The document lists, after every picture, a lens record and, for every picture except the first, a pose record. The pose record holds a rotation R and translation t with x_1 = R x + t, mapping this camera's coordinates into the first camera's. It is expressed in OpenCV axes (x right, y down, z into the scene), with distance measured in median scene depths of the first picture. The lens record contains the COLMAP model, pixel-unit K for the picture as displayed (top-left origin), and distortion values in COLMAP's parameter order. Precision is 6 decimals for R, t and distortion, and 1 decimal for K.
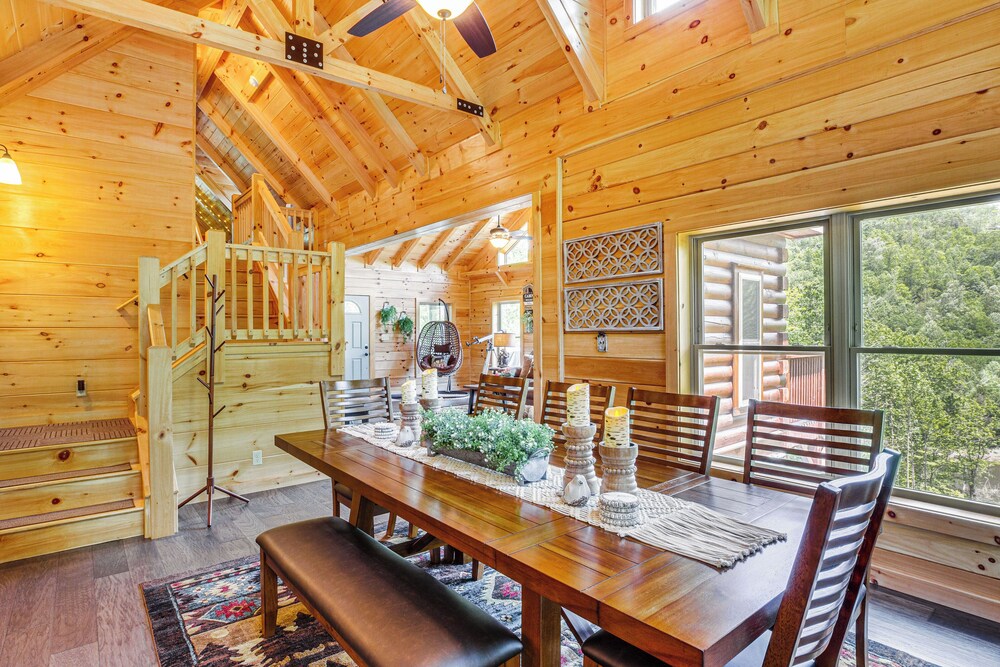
lens RADIAL K [[524.7, 0, 495.6], [0, 524.7, 330.3], [0, 0, 1]] dist [-0.021711, 0.003772]
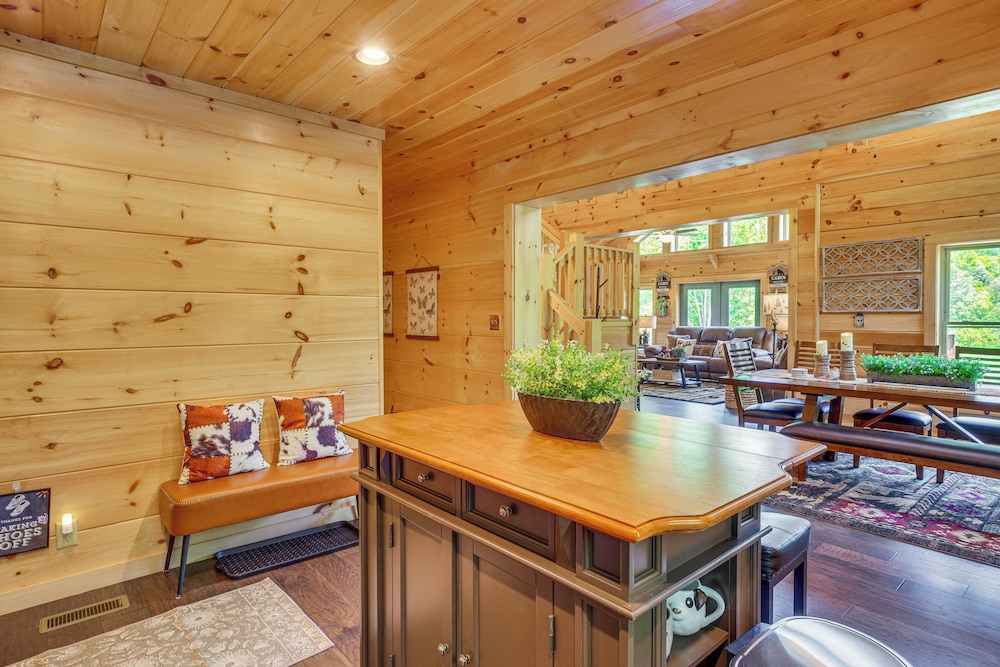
lens RADIAL K [[524.7, 0, 527.0], [0, 524.7, 328.8], [0, 0, 1]] dist [-0.021711, 0.003772]
pose [[0.998909, 0.008585, 0.045897, -0.370676], [-0.009707, 0.999658, 0.024280, 0.010333], [-0.045673, -0.024699, 0.998651, -0.170867]]
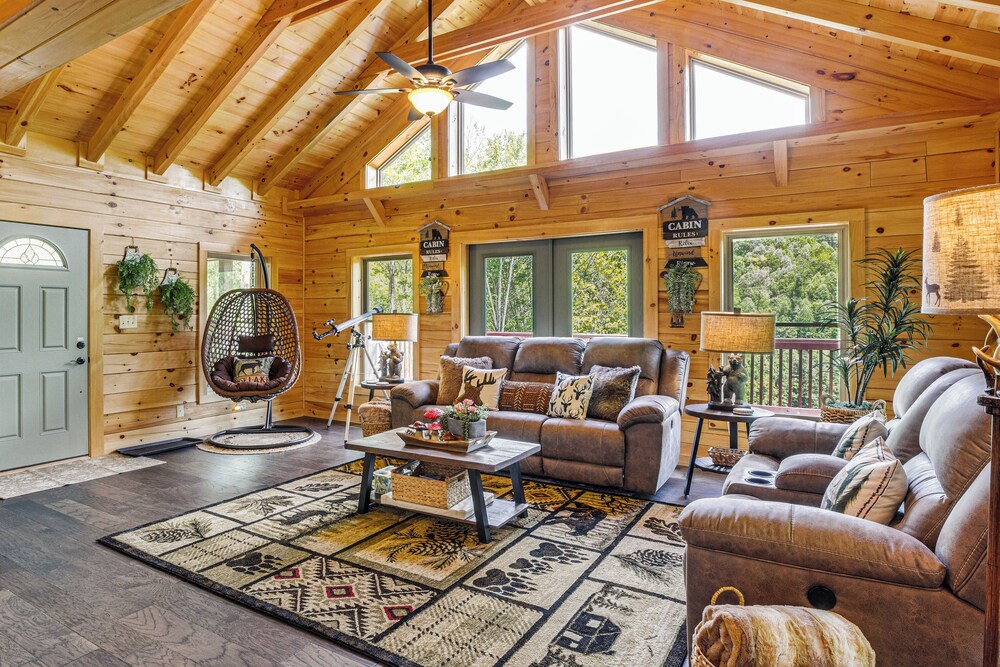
lens RADIAL K [[577.6, 0, 463.0], [0, 577.6, 314.8], [0, 0, 1]] dist [-0.006851, -0.001358]
pose [[0.950780, 0.003189, 0.309851, -0.116088], [-0.004419, 0.999985, 0.003267, 0.005164], [-0.309836, -0.004475, 0.950780, 0.563553]]
